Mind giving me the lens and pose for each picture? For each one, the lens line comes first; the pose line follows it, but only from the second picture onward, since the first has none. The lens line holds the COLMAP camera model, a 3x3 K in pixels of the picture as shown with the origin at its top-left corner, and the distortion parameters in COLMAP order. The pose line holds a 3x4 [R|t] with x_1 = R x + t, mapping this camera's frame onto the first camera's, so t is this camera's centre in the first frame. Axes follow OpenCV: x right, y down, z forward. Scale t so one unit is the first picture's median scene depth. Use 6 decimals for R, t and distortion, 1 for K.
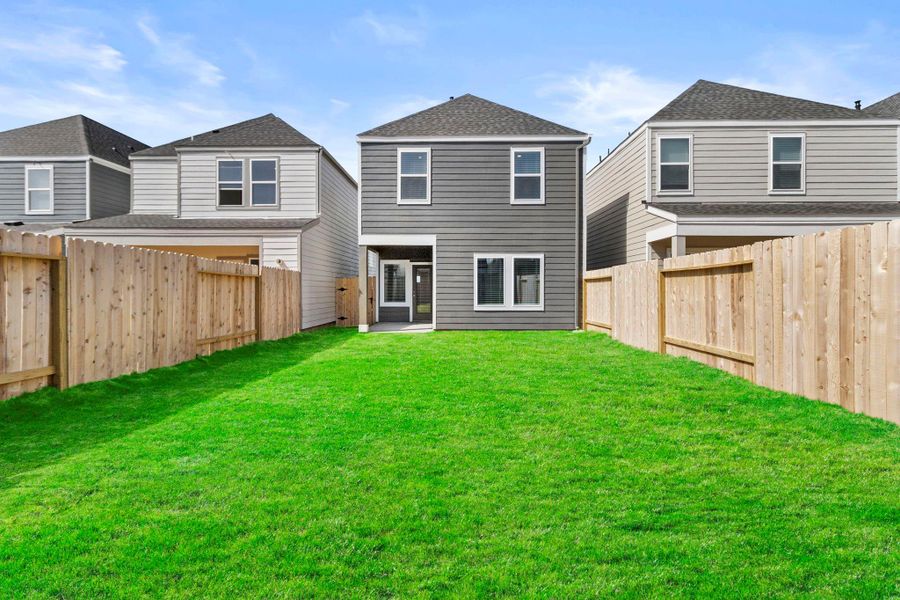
lens RADIAL K [[414.1, 0, 445.0], [0, 414.1, 285.6], [0, 0, 1]] dist [-0.001894, -0.000213]
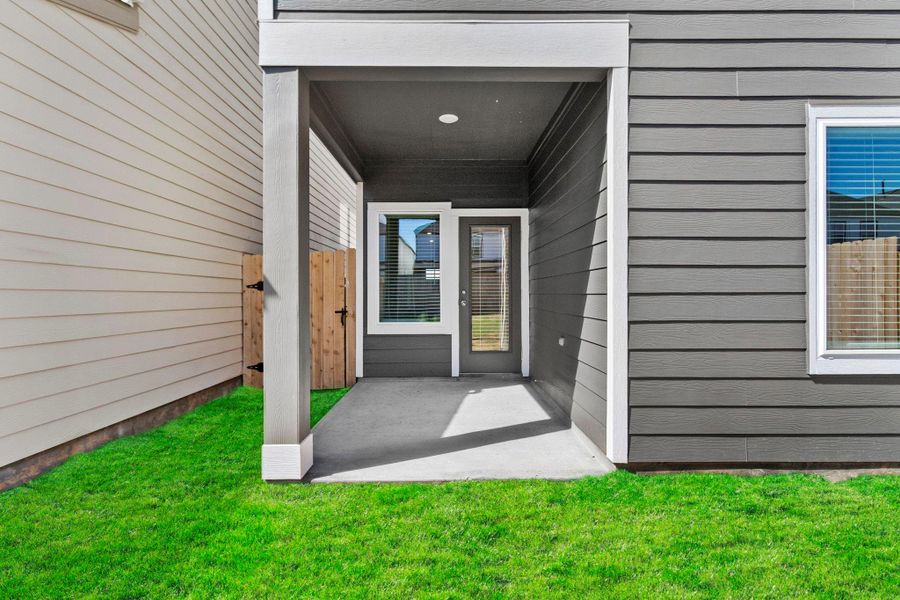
lens RADIAL K [[414.1, 0, 445.0], [0, 414.1, 285.6], [0, 0, 1]] dist [-0.001894, -0.000213]
pose [[0.999820, -0.004570, 0.018426, -0.097904], [0.004720, 0.999956, -0.008097, 0.012552], [-0.018388, 0.008183, 0.999797, 0.648916]]
